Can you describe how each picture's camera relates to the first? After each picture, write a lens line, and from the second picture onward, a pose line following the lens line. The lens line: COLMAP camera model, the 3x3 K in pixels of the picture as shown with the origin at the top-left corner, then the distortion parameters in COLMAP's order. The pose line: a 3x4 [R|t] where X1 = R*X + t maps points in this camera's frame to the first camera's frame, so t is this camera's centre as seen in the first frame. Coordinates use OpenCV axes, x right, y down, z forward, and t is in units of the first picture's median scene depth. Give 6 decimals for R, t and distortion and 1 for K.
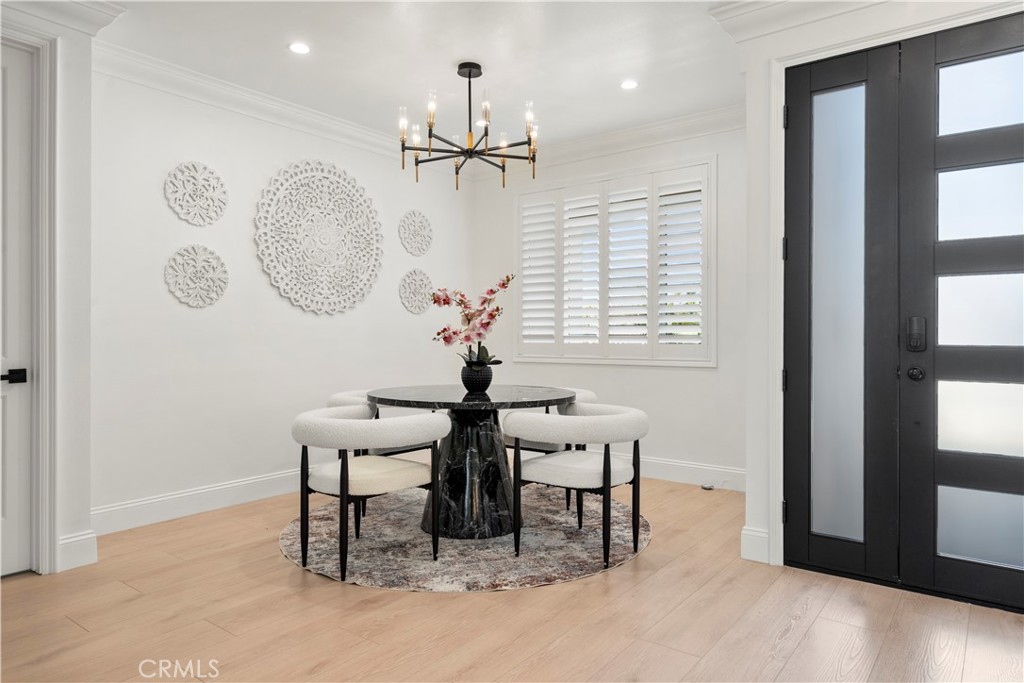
lens RADIAL K [[645.5, 0, 512.0], [0, 645.5, 341.5], [0, 0, 1]] dist [-0.000725, 0.000043]
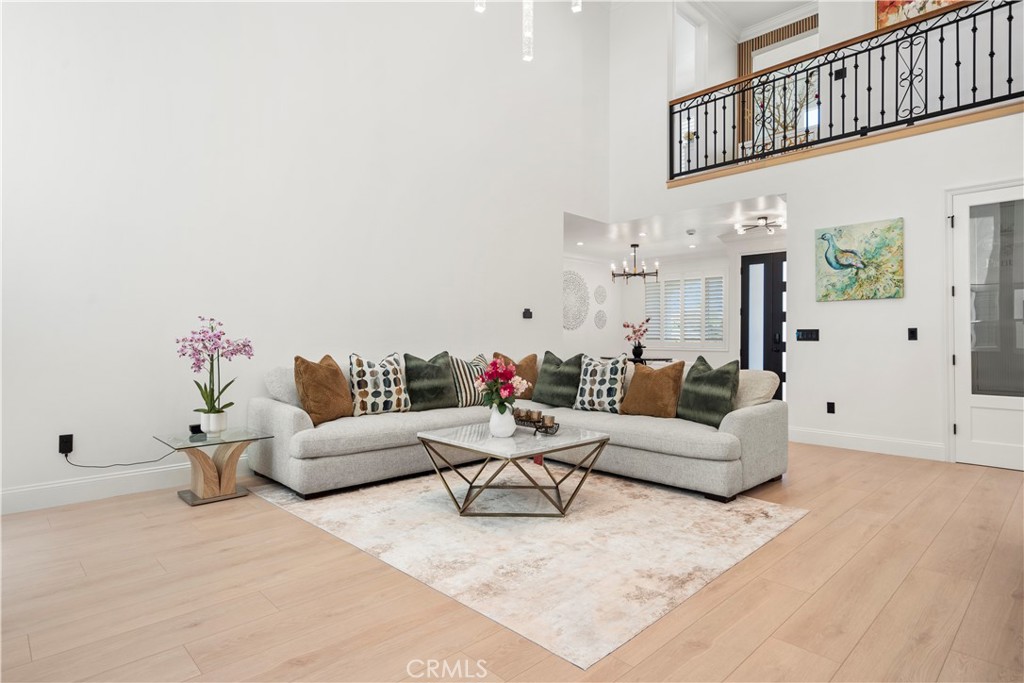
lens RADIAL K [[547.0, 0, 512.0], [0, 547.0, 341.5], [0, 0, 1]] dist [0.002306, 0.000286]
pose [[0.987537, 0.007803, -0.157195, -0.233334], [-0.007879, 0.999969, 0.000145, 0.011479], [0.157191, 0.001095, 0.987568, -1.602797]]
